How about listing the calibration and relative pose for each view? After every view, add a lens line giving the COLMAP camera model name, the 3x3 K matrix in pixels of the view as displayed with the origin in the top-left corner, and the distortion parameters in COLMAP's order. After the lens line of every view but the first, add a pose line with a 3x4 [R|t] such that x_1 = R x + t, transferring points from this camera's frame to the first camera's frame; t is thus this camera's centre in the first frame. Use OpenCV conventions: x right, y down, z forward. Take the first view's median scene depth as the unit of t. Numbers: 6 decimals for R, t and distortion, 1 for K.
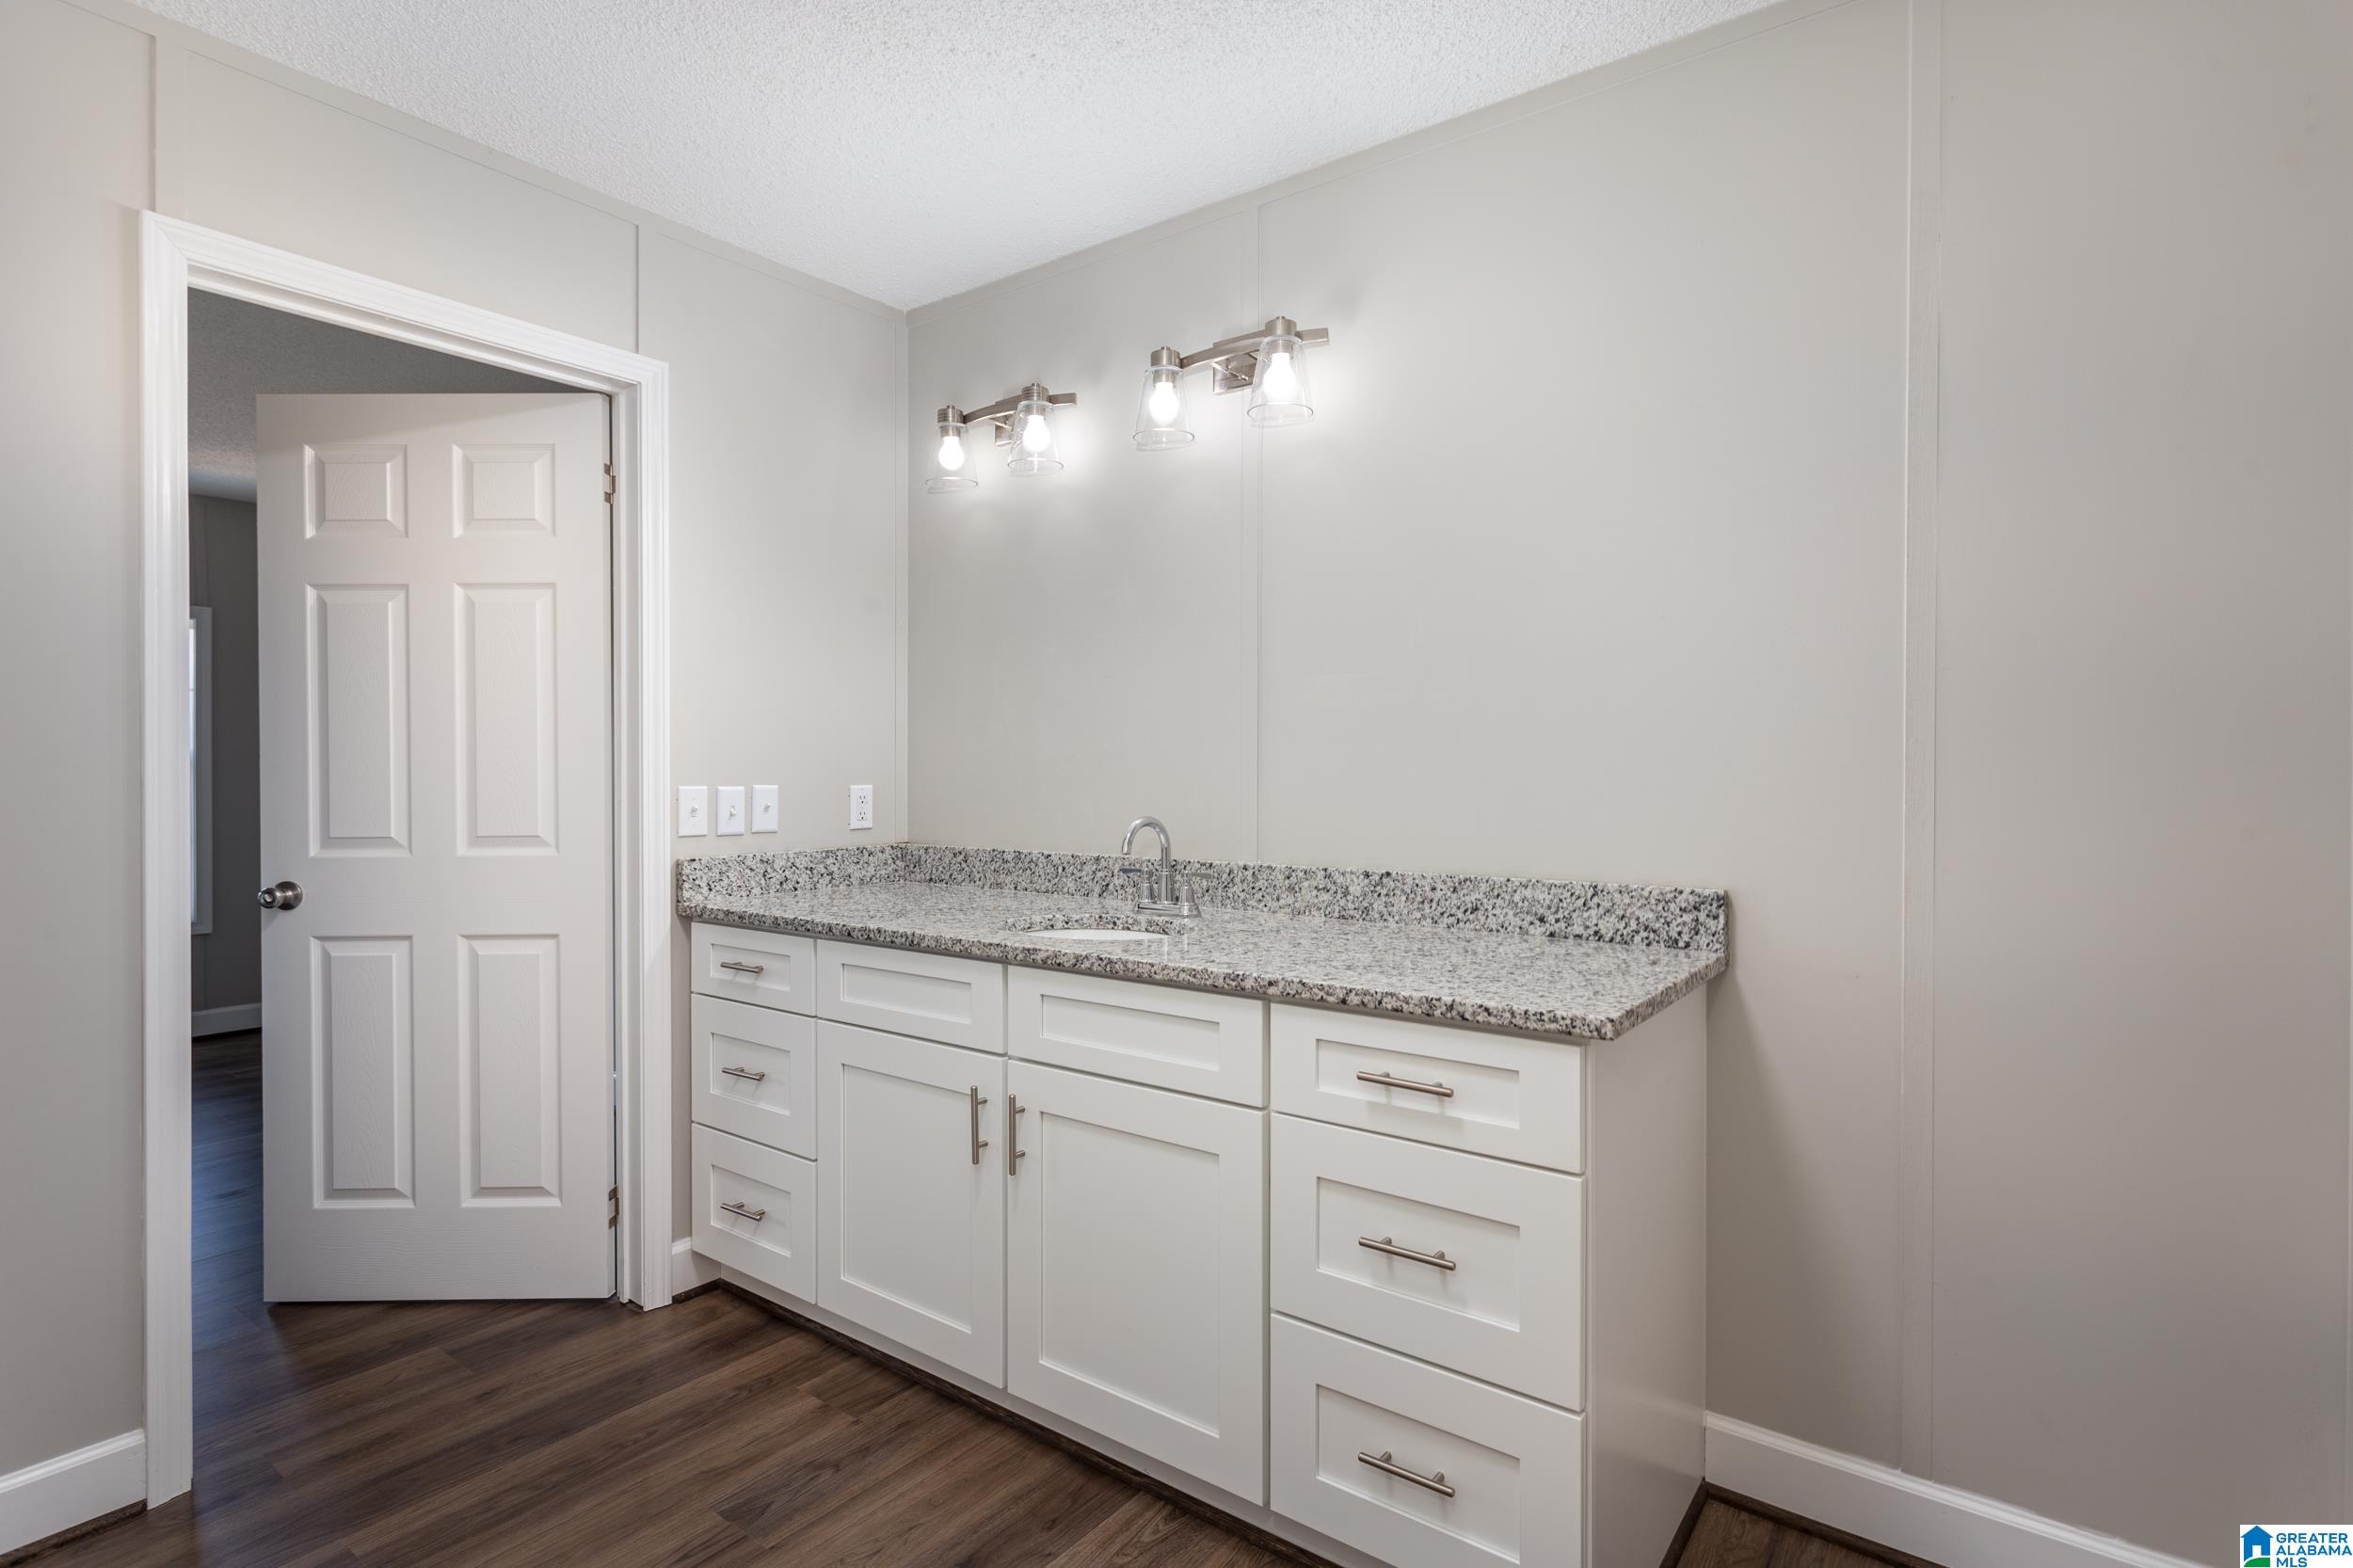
lens RADIAL K [[1146.6, 0, 1193.7], [0, 1146.6, 782.4], [0, 0, 1]] dist [0.016485, -0.001149]
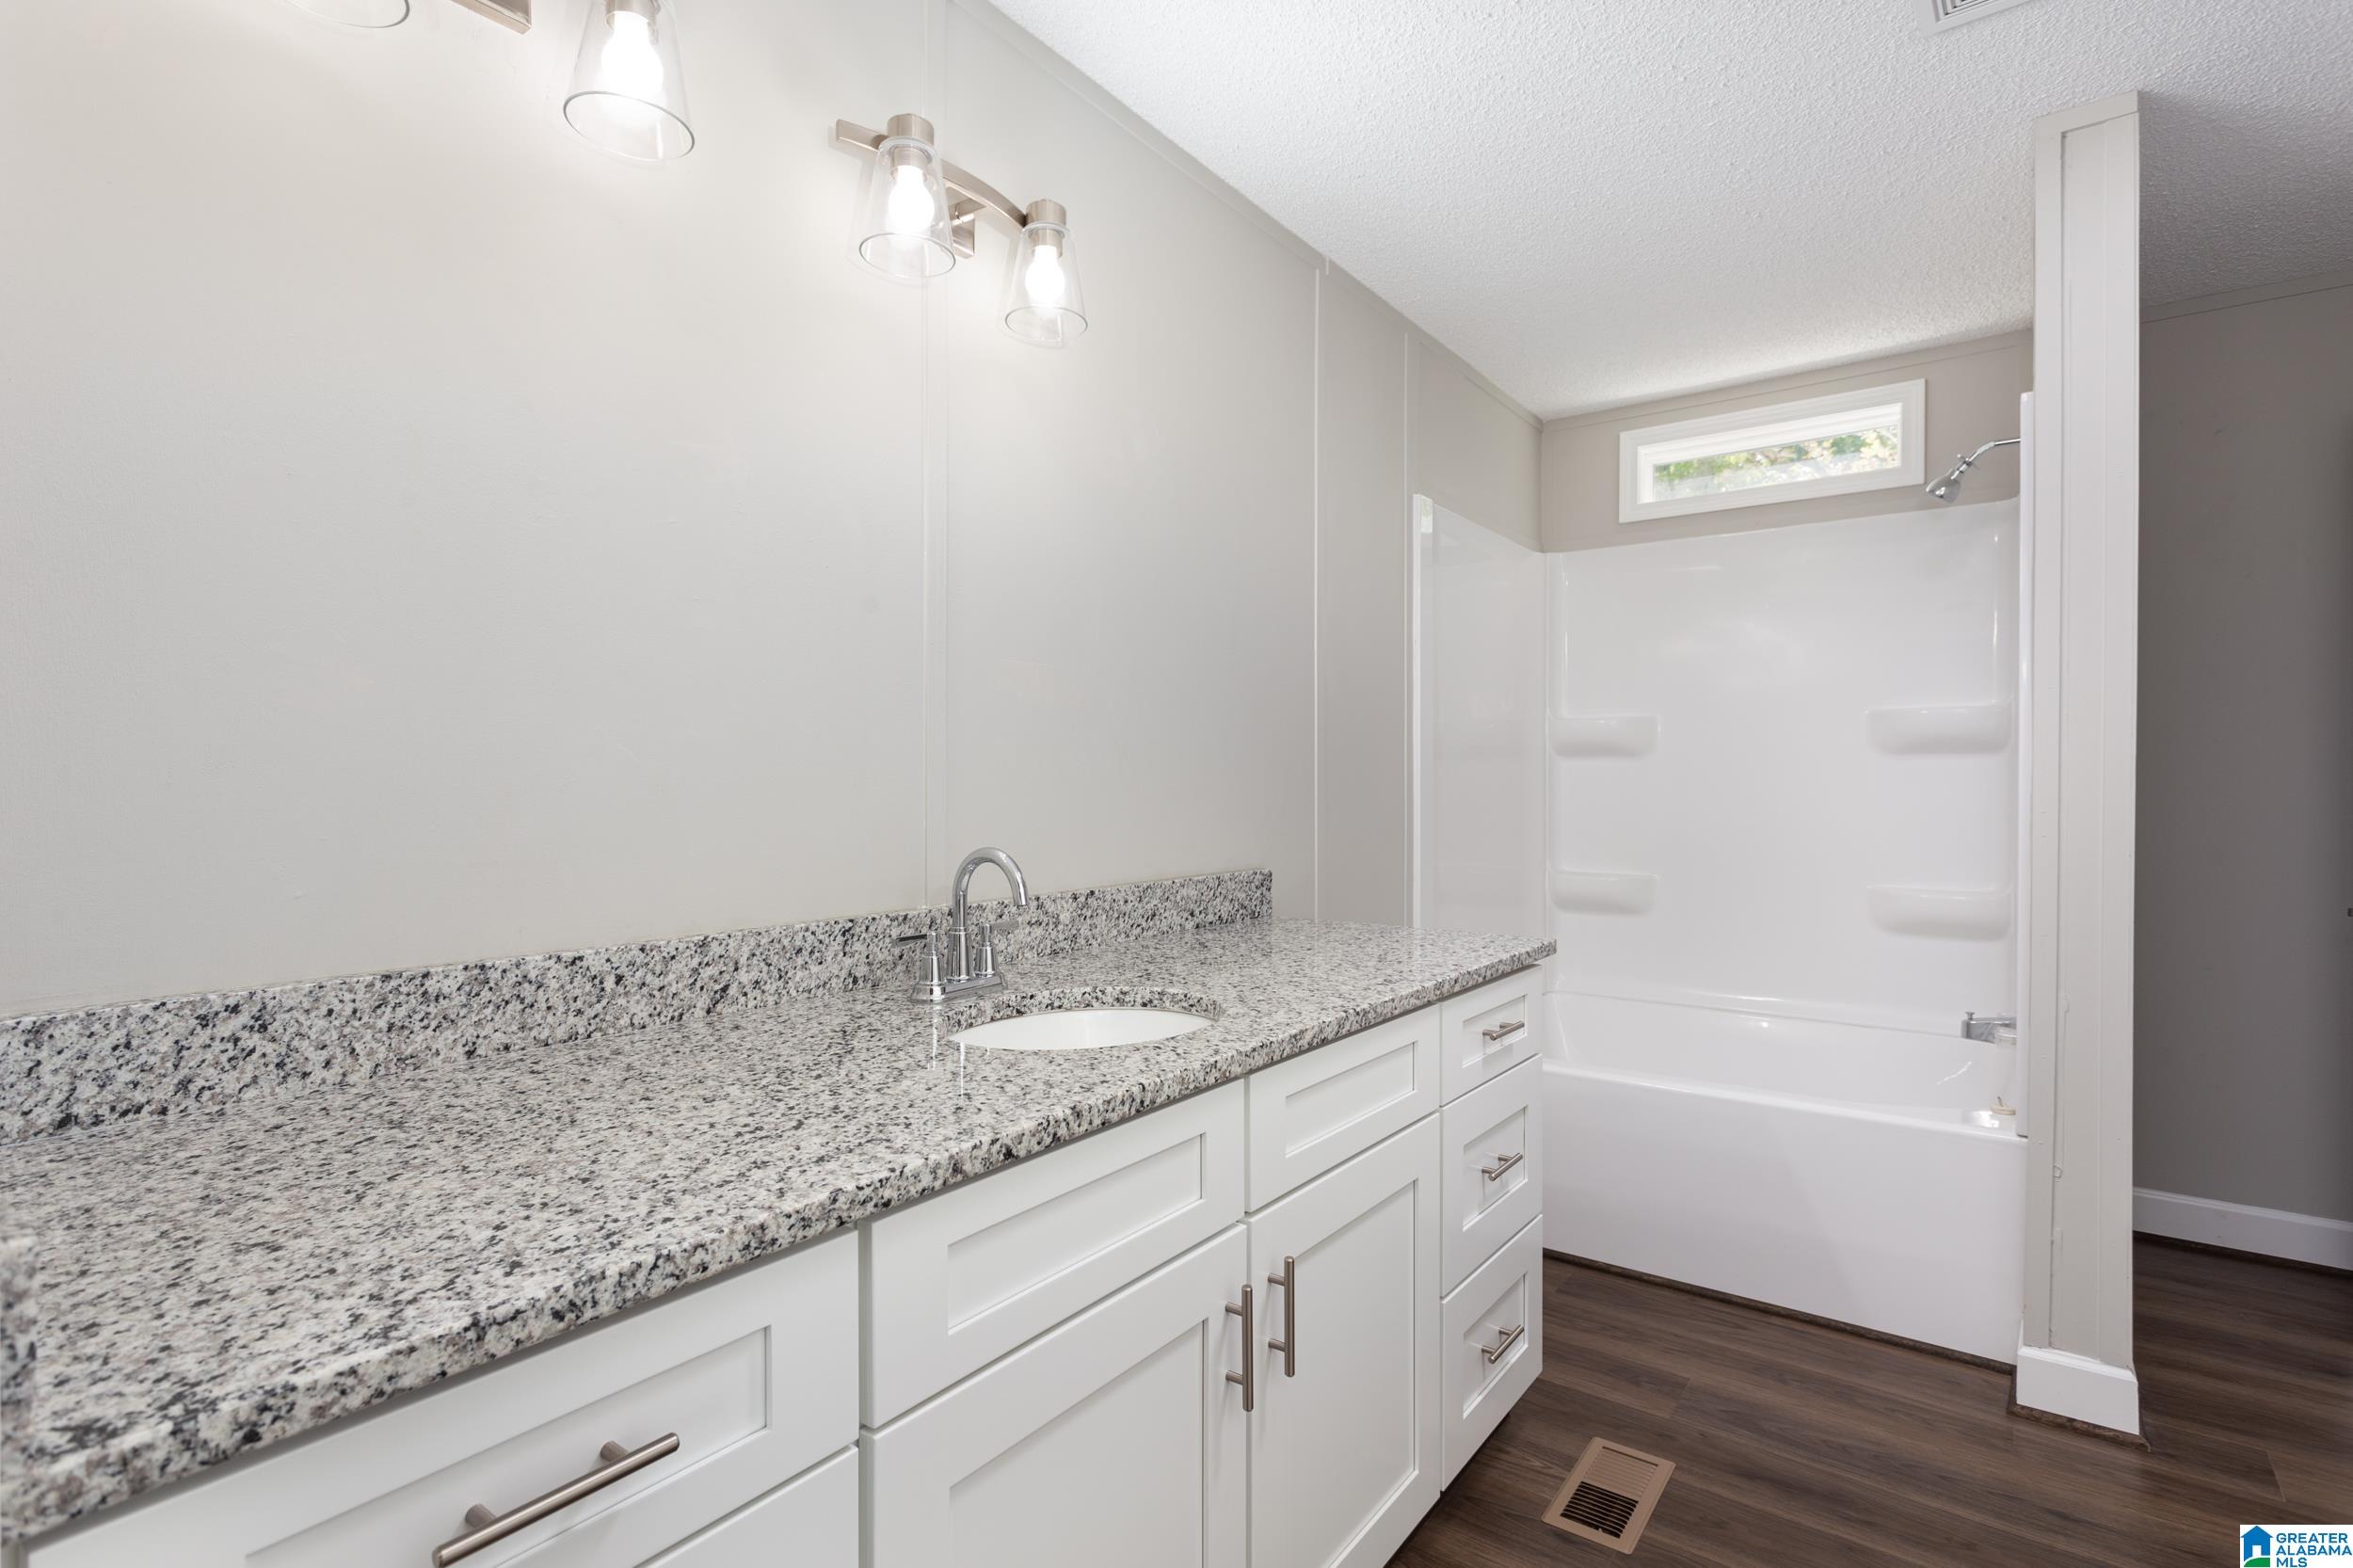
lens RADIAL K [[1146.6, 0, 1236.1], [0, 1146.6, 778.2], [0, 0, 1]] dist [0.016485, -0.001149]
pose [[-0.030749, -0.001443, 0.999526, -0.728368], [0.001678, 0.999997, 0.001495, -0.011102], [-0.999526, 0.001723, -0.030746, 0.910278]]
